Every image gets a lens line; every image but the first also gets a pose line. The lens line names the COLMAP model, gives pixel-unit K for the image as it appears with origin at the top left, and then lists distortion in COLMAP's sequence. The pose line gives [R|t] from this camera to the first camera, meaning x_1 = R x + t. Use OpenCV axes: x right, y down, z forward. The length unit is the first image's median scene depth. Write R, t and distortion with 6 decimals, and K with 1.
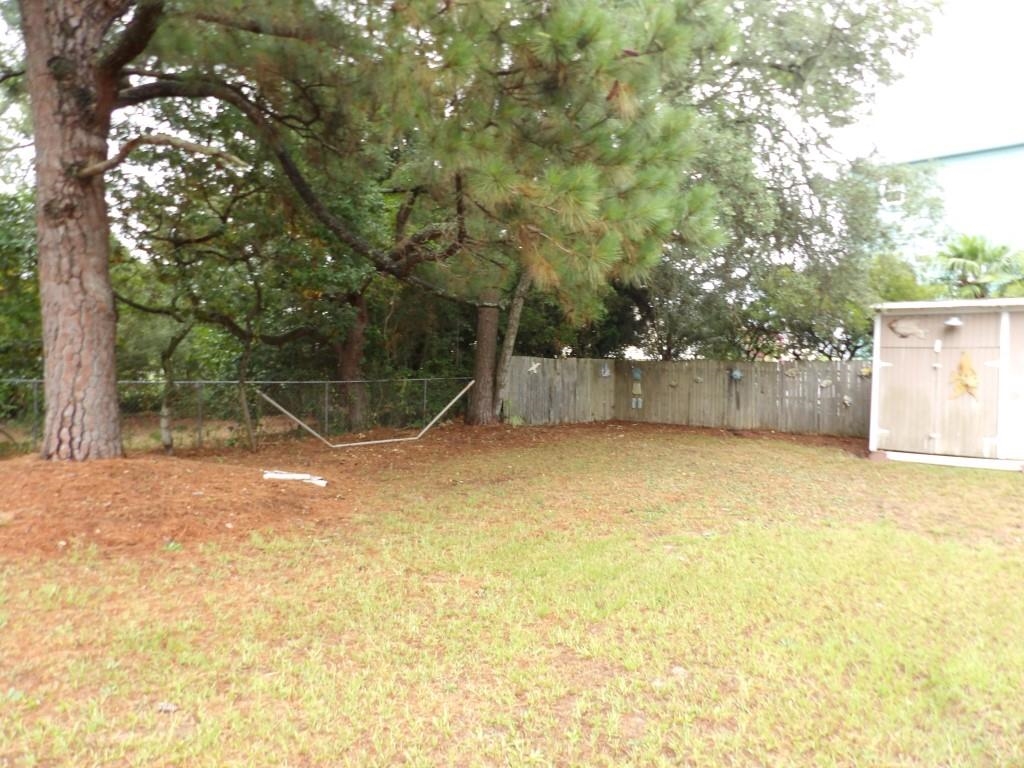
lens RADIAL K [[731.2, 0, 515.4], [0, 731.2, 382.0], [0, 0, 1]] dist [0.006205, 0.009361]
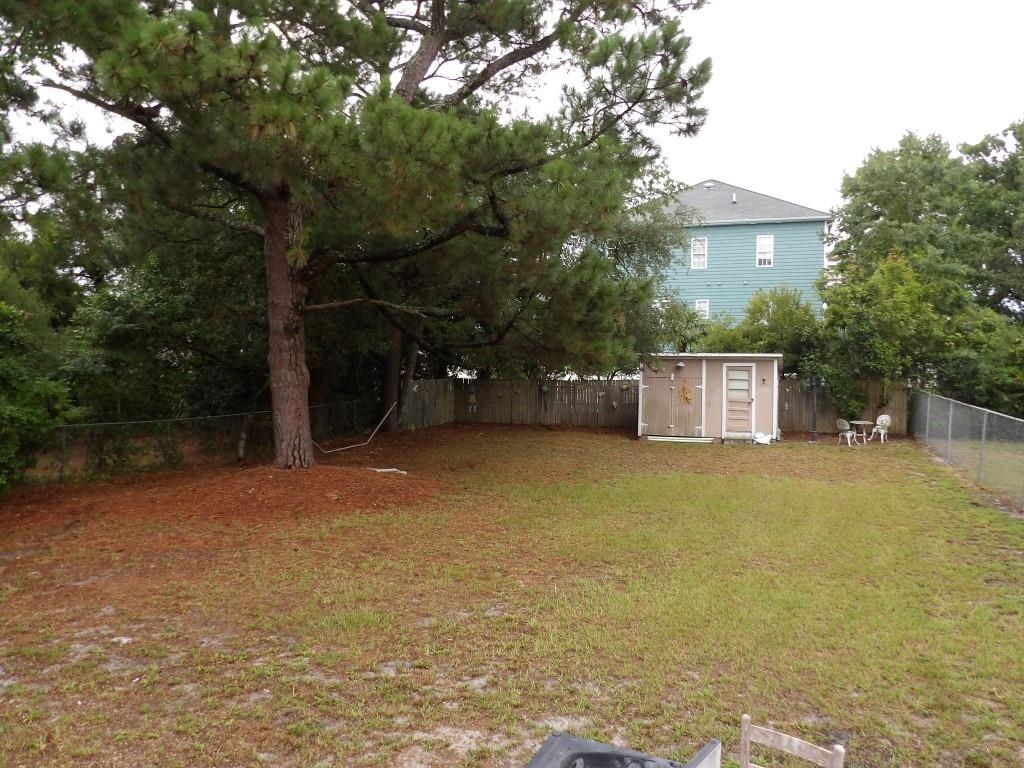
lens RADIAL K [[731.2, 0, 510.0], [0, 731.2, 383.8], [0, 0, 1]] dist [0.006205, 0.009361]
pose [[0.921639, -0.025455, 0.387212, -0.505111], [0.018340, 0.999588, 0.022058, -0.080315], [-0.387614, -0.013228, 0.921727, -0.523091]]
